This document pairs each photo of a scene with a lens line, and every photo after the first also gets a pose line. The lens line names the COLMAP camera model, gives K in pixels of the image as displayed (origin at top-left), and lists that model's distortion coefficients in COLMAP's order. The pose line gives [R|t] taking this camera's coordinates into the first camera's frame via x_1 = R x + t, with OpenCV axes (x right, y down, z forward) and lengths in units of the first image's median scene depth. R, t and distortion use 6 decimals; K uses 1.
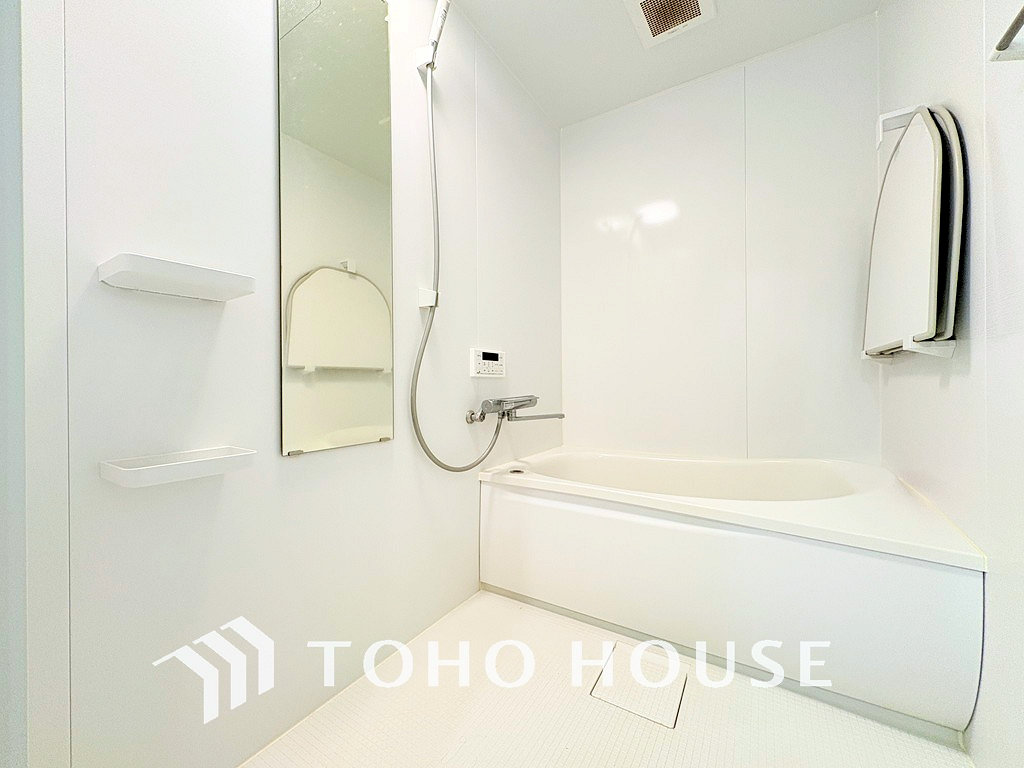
lens RADIAL K [[407.2, 0, 512.0], [0, 407.2, 384.0], [0, 0, 1]] dist [0.000886, -0.000110]
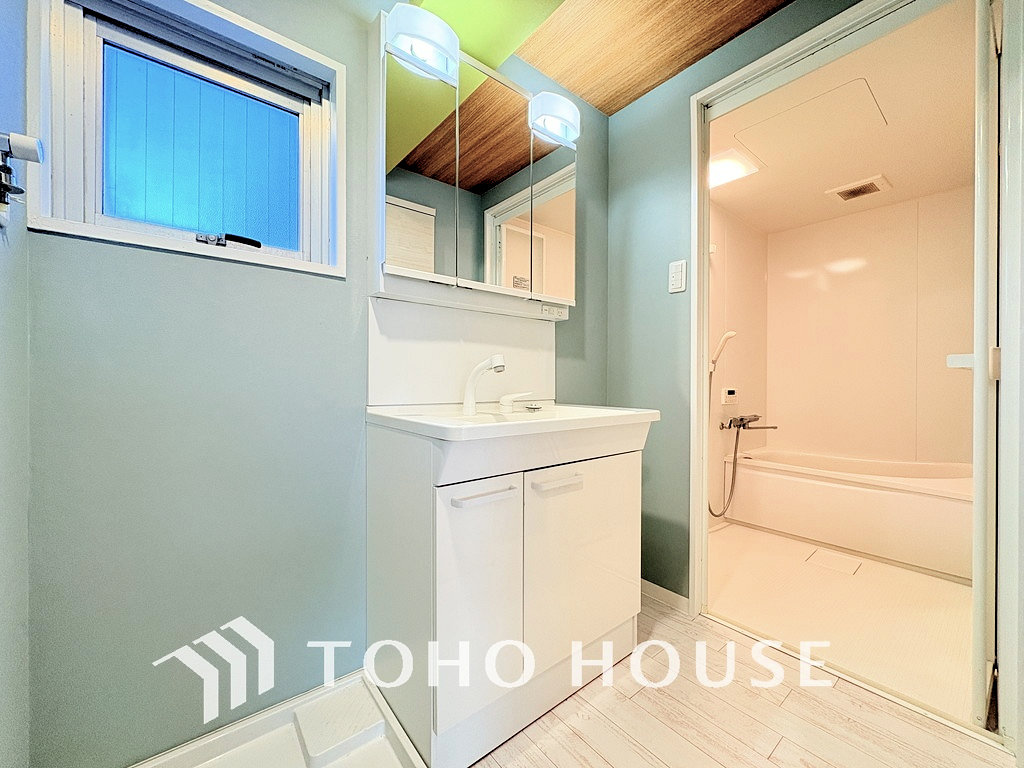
lens RADIAL K [[407.2, 0, 512.0], [0, 407.2, 384.0], [0, 0, 1]] dist [0.000886, -0.000110]
pose [[0.945781, 0.012405, -0.324567, -0.391322], [-0.011349, 0.999922, 0.005146, -0.105124], [0.324605, -0.001184, 0.945849, -1.015793]]
